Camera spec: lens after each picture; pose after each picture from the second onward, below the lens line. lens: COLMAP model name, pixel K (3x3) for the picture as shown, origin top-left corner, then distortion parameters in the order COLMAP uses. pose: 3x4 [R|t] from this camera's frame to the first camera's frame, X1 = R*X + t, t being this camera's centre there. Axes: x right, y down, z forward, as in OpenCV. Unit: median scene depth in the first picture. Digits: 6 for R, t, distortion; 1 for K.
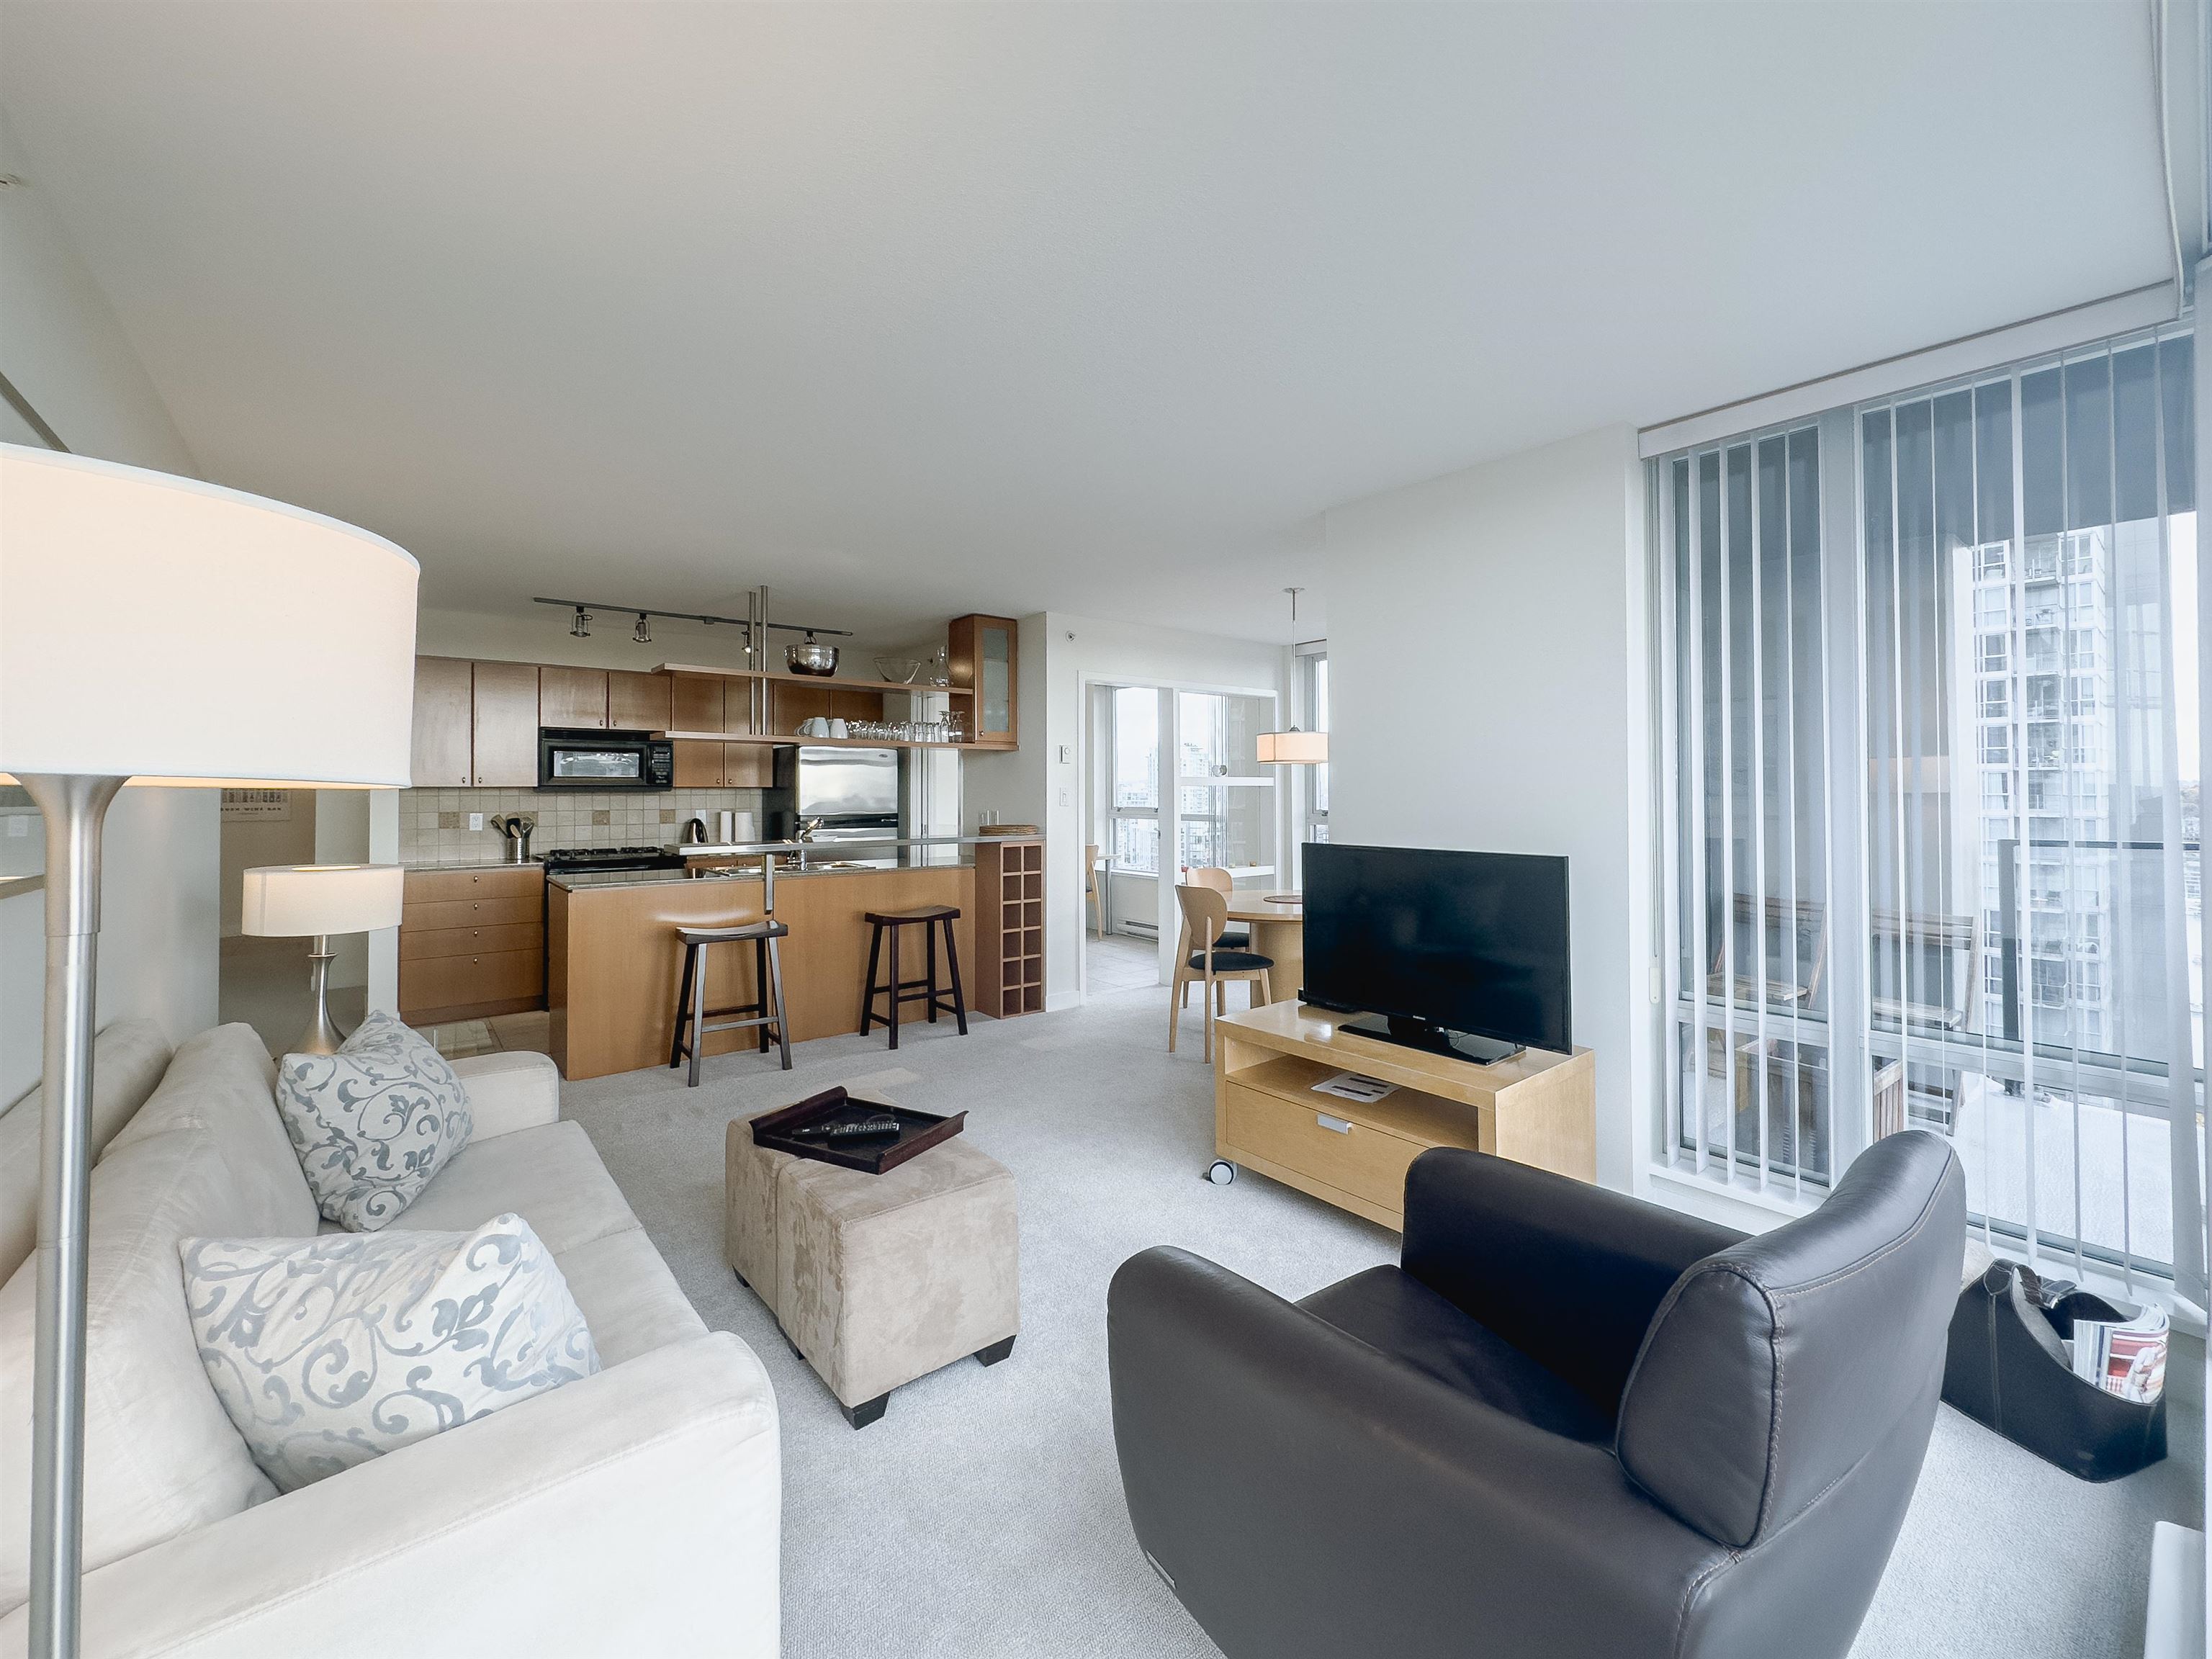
lens RADIAL K [[892.5, 0, 1151.2], [0, 892.5, 773.4], [0, 0, 1]] dist [-0.001244, -0.000057]
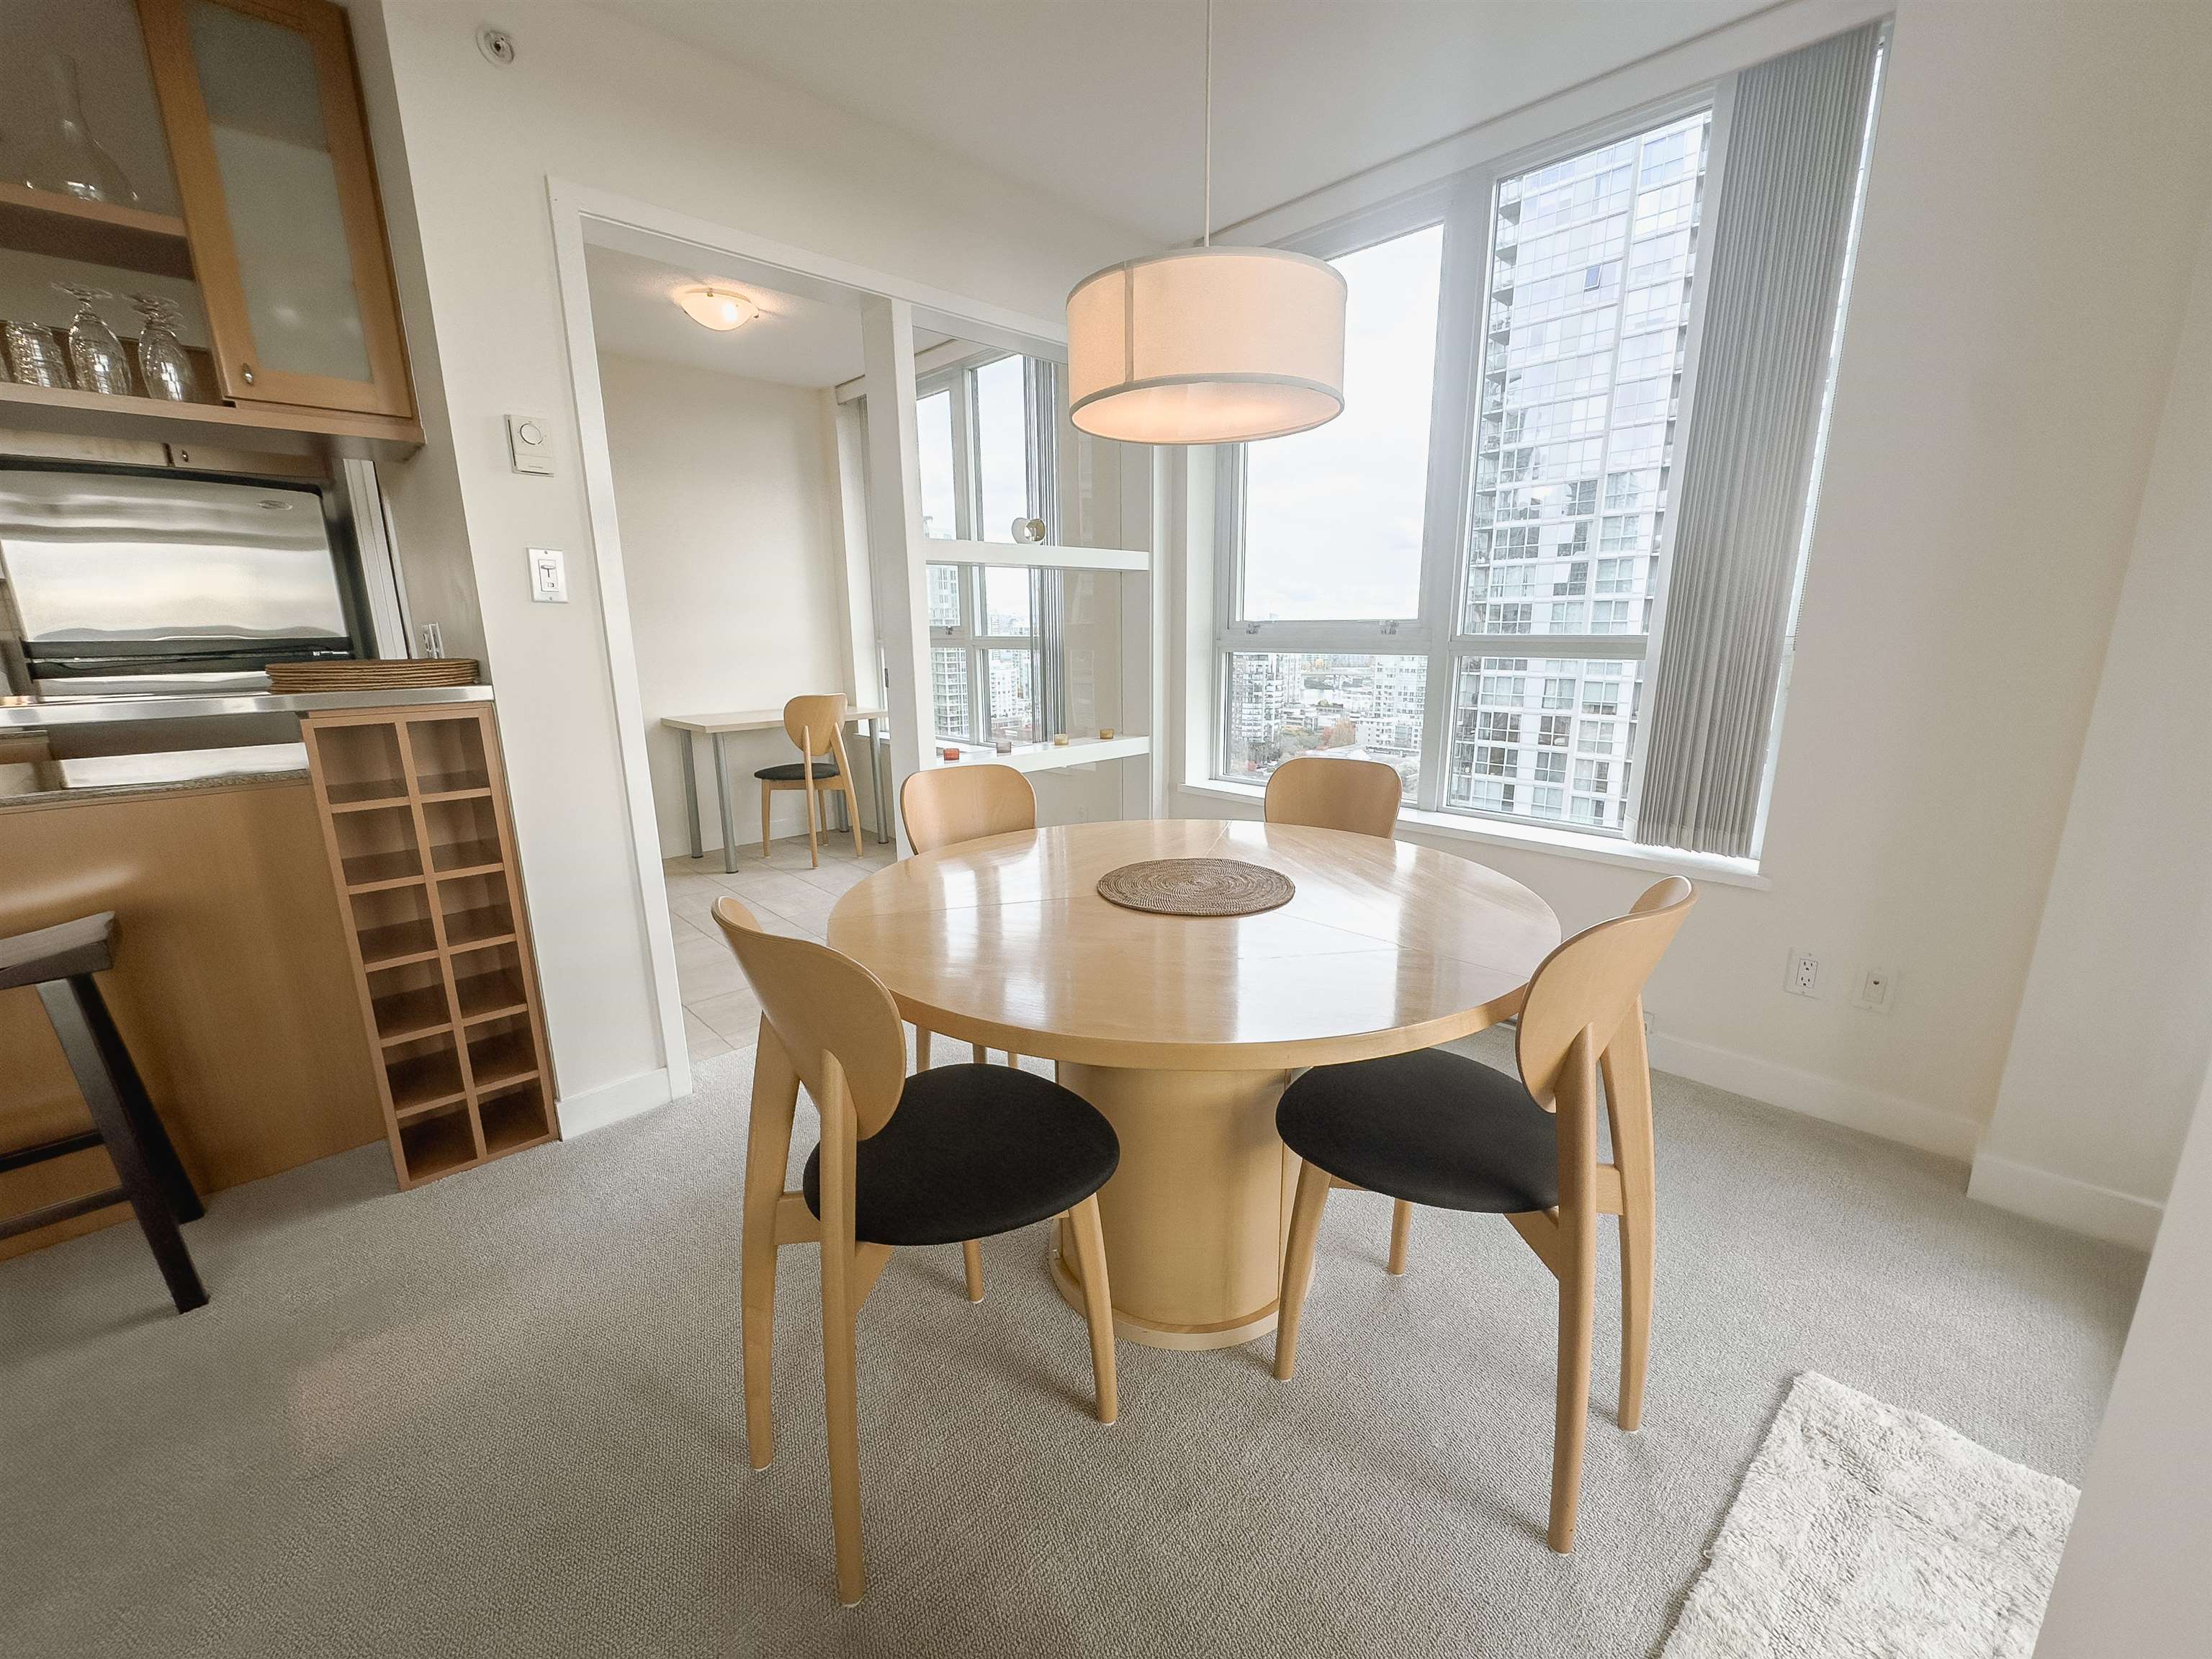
lens RADIAL K [[889.3, 0, 1106.0], [0, 889.3, 829.5], [0, 0, 1]] dist [-0.001339, 0.000245]
pose [[0.997746, -0.023849, 0.062724, 0.098986], [0.007467, 0.968365, 0.249426, 0.036304], [-0.066688, -0.248395, 0.966360, 0.620347]]
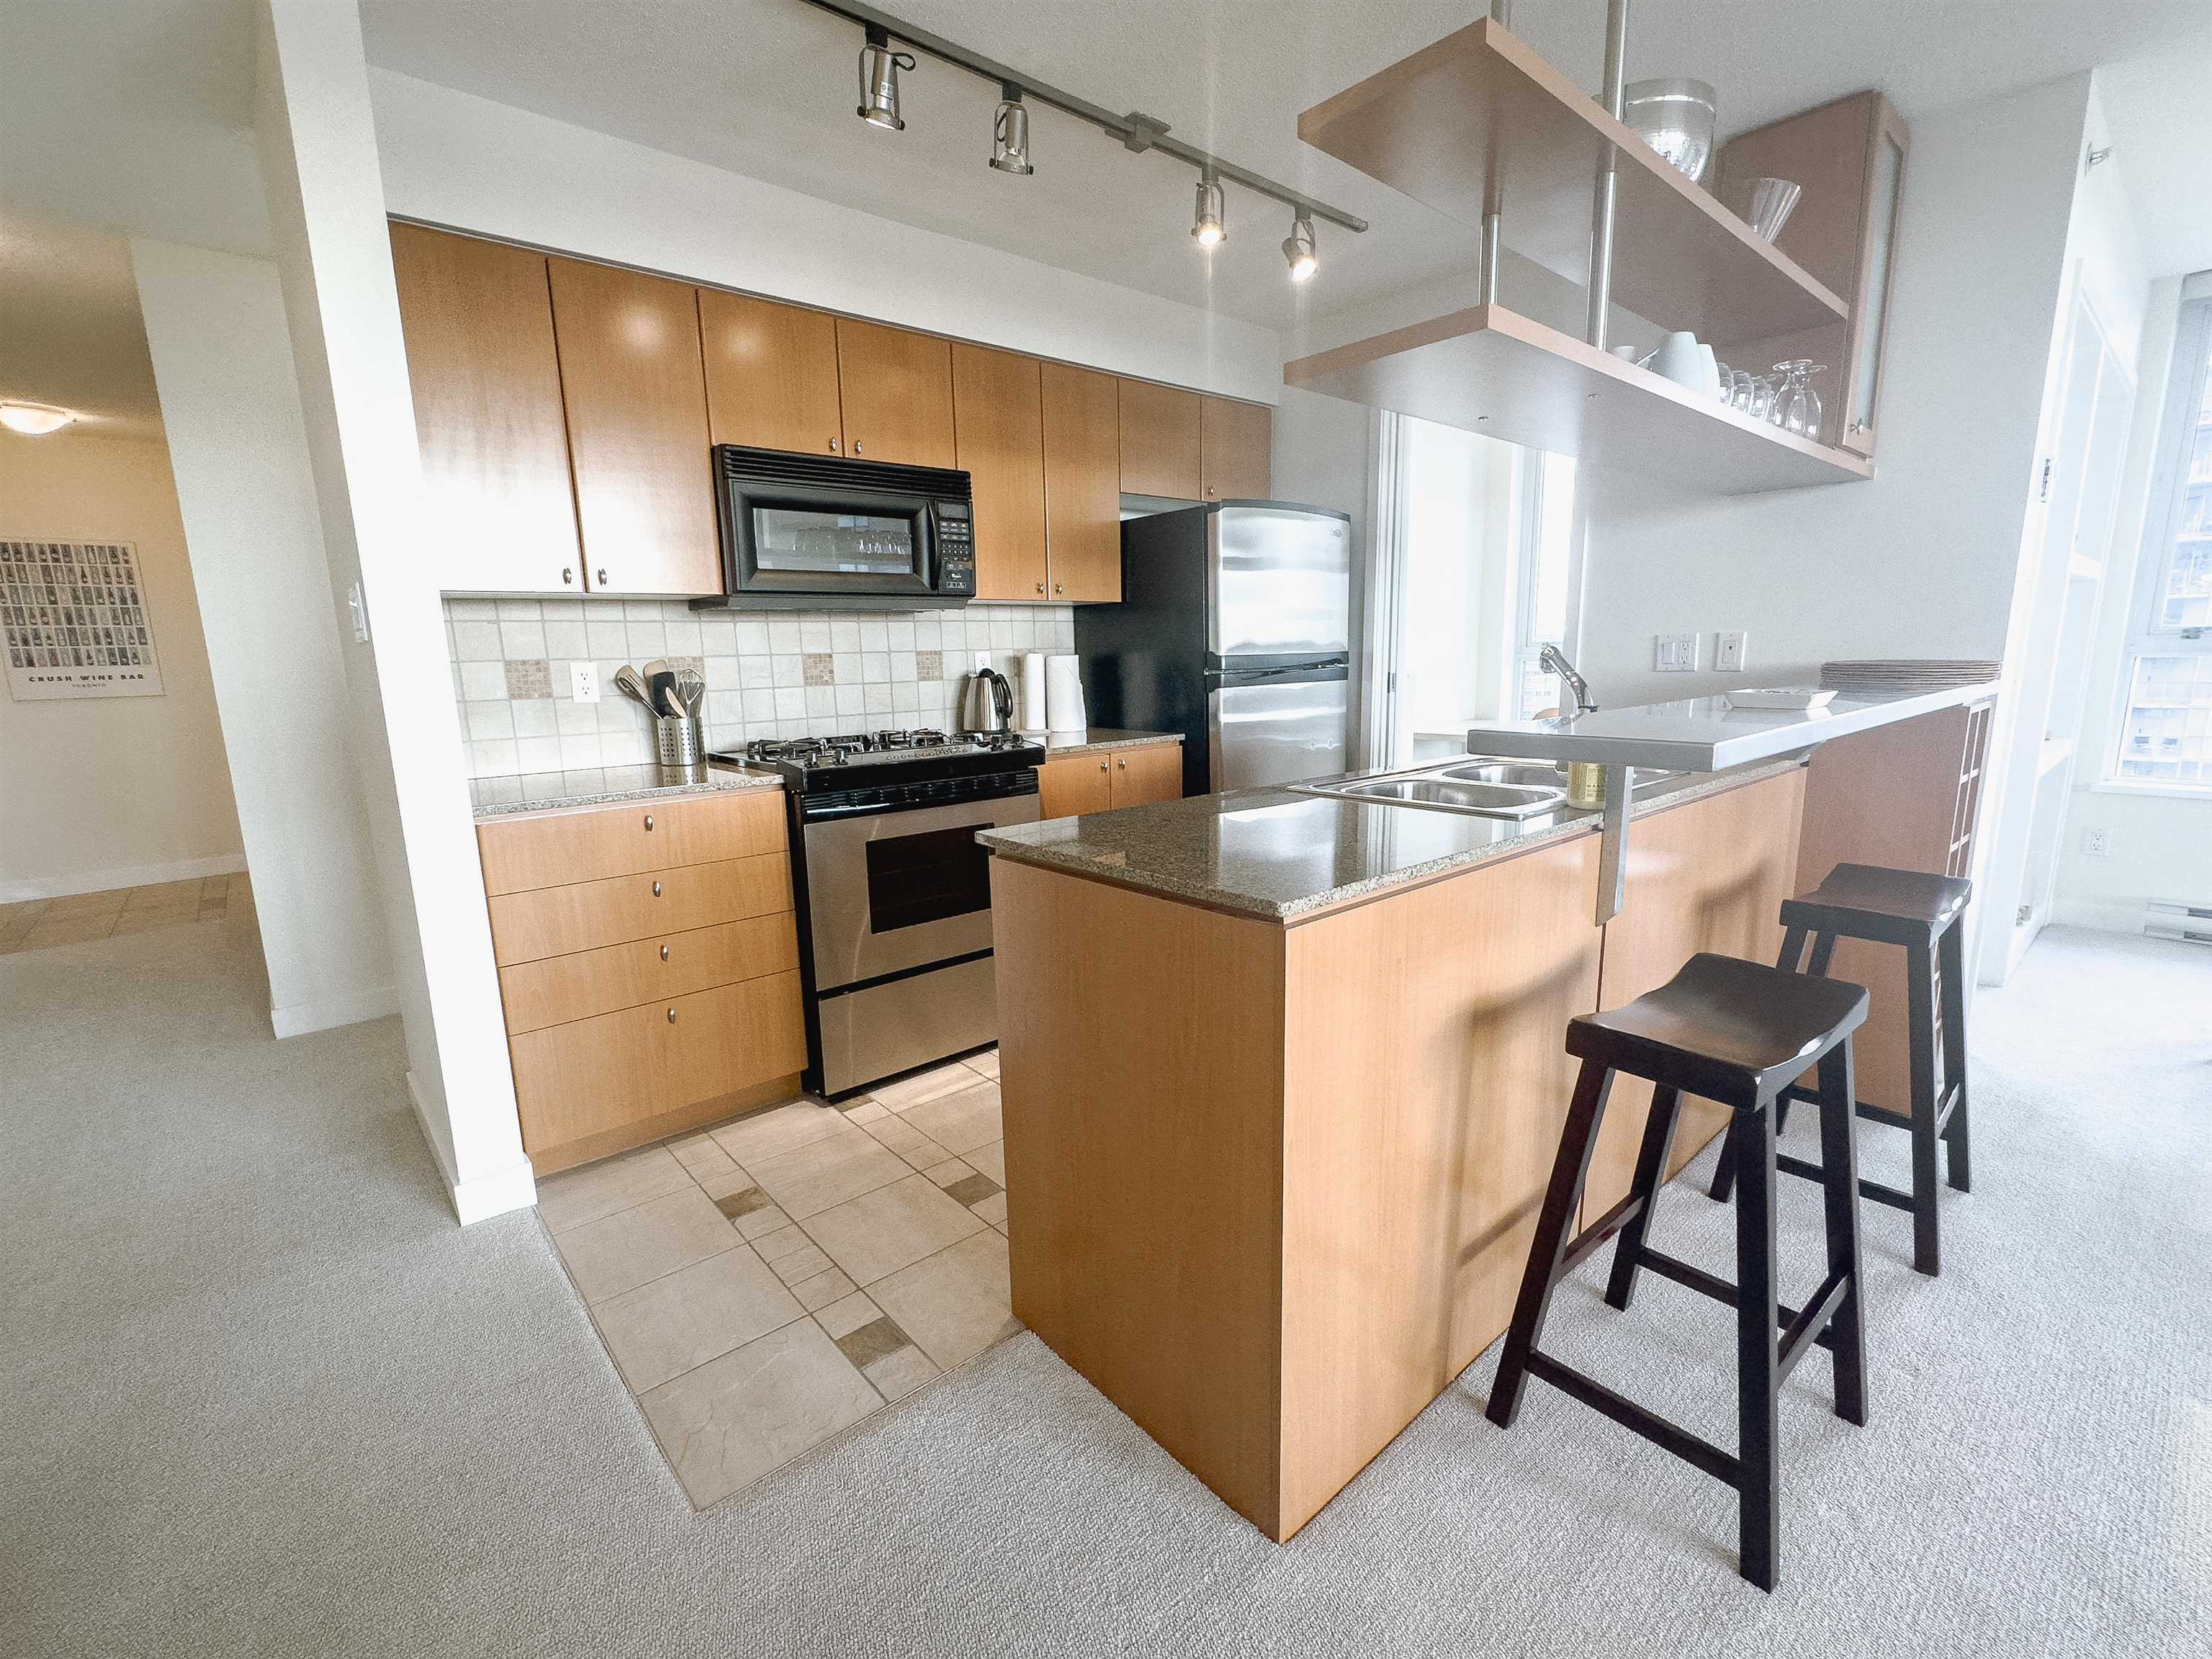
lens RADIAL K [[964.9, 0, 1106.0], [0, 964.9, 829.5], [0, 0, 1]] dist [-0.001971, -0.000148]
pose [[0.999777, -0.021103, 0.000056, -0.490779], [0.020641, 0.978432, 0.205534, 0.032327], [-0.004392, -0.205487, 0.978650, 0.508172]]
